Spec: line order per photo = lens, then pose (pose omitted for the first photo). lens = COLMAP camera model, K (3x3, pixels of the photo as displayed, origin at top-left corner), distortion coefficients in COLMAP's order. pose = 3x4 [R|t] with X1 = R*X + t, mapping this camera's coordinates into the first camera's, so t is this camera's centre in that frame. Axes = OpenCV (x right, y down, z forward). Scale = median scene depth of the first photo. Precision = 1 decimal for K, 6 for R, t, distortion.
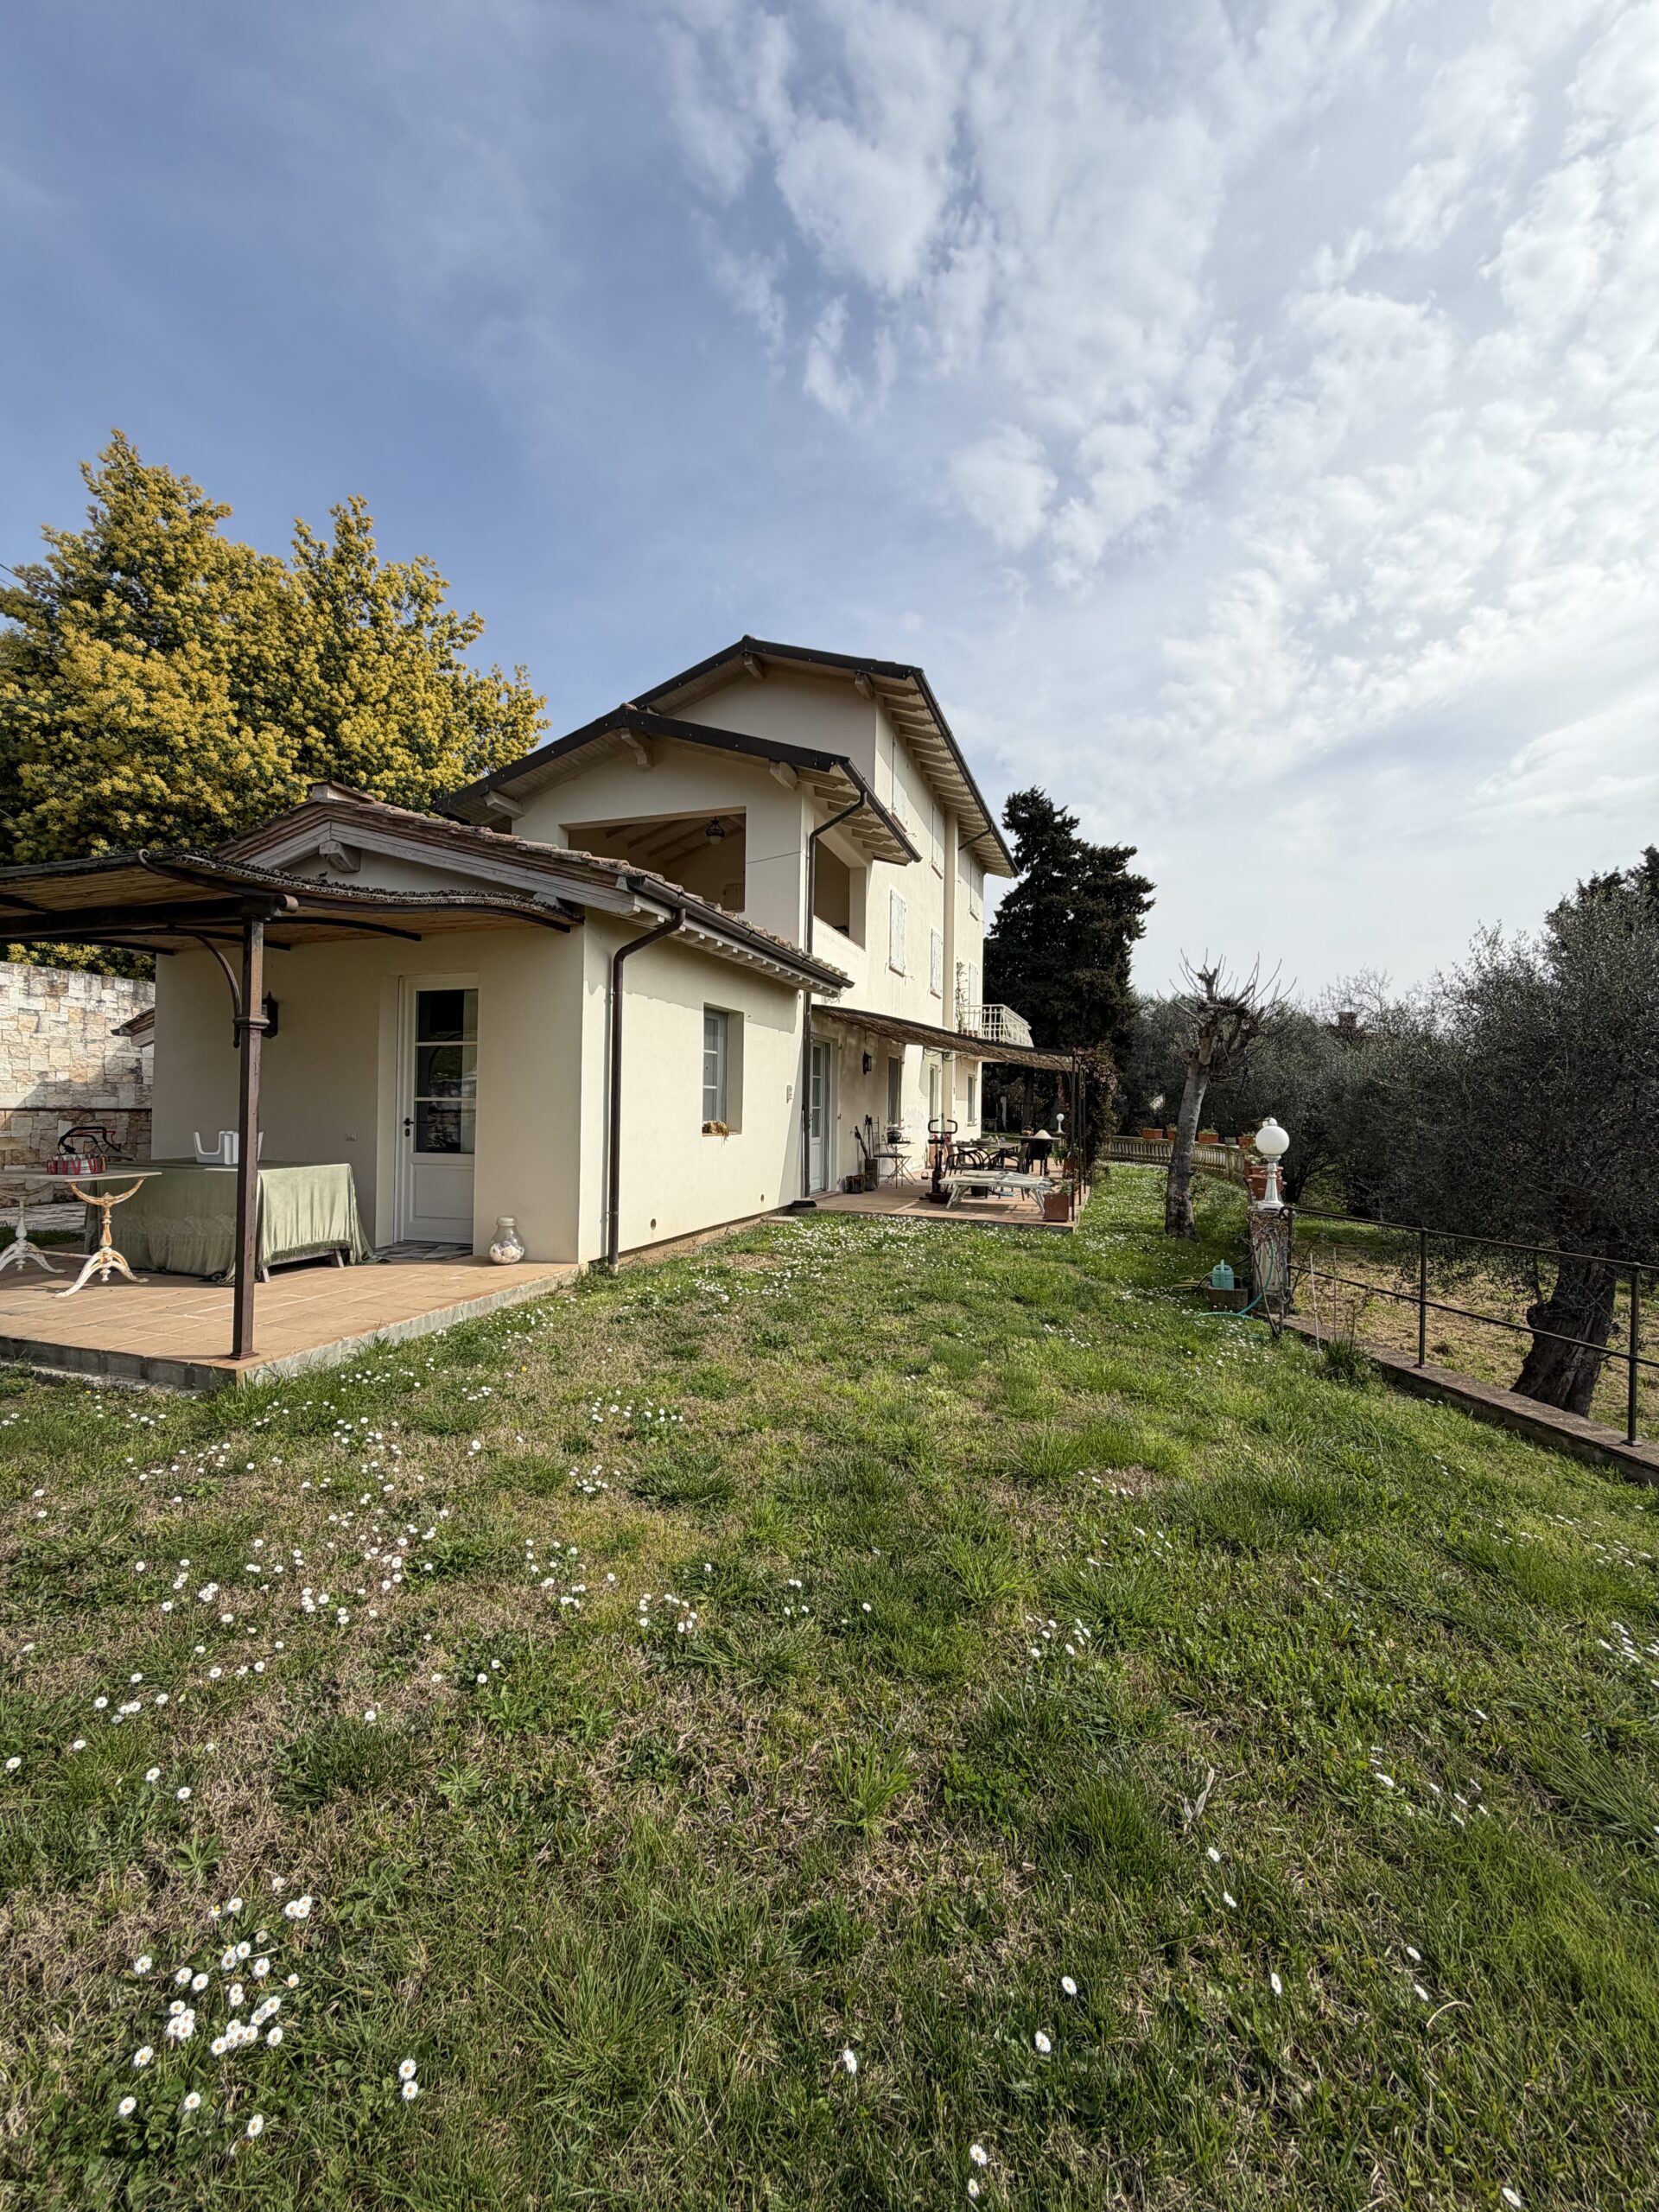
lens RADIAL K [[880.1, 0, 835.9], [0, 880.1, 1102.0], [0, 0, 1]] dist [0.000486, -0.000211]
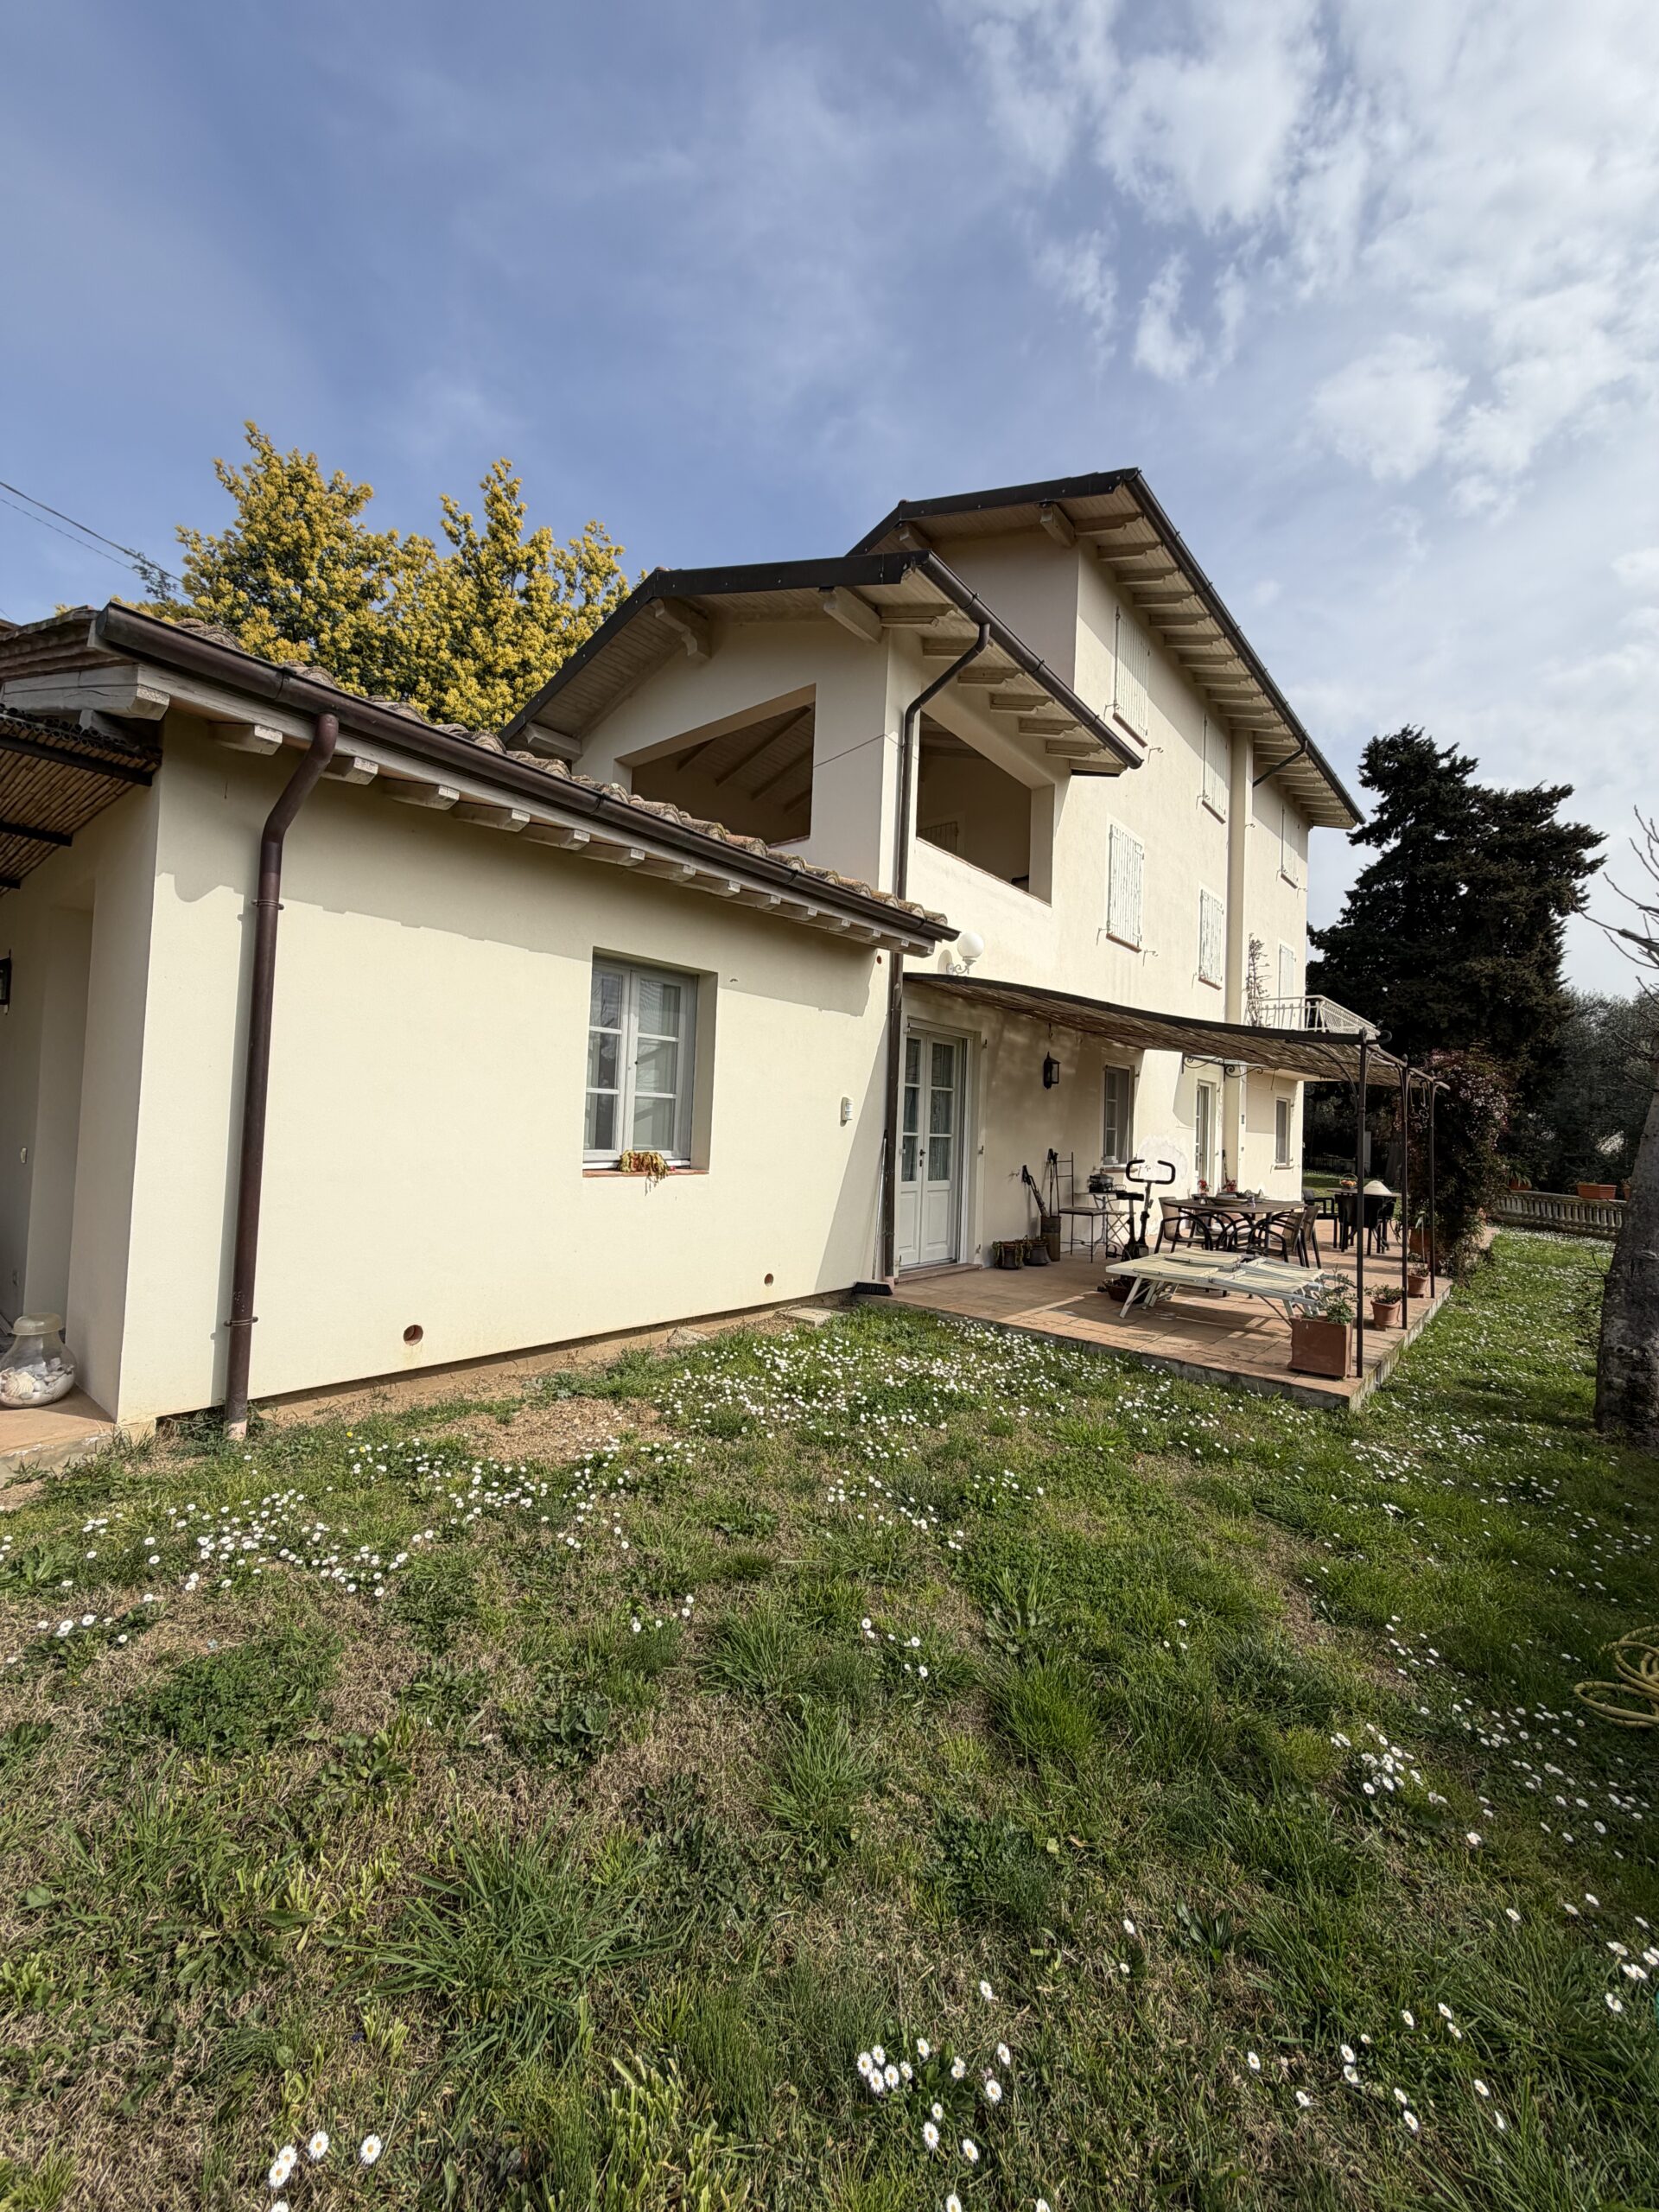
lens RADIAL K [[880.1, 0, 835.9], [0, 880.1, 1102.0], [0, 0, 1]] dist [0.000486, -0.000211]
pose [[0.929558, 0.010788, -0.368517, 0.129367], [-0.022834, 0.999337, -0.028344, 0.001589], [0.367967, 0.034762, 0.929189, 0.312363]]
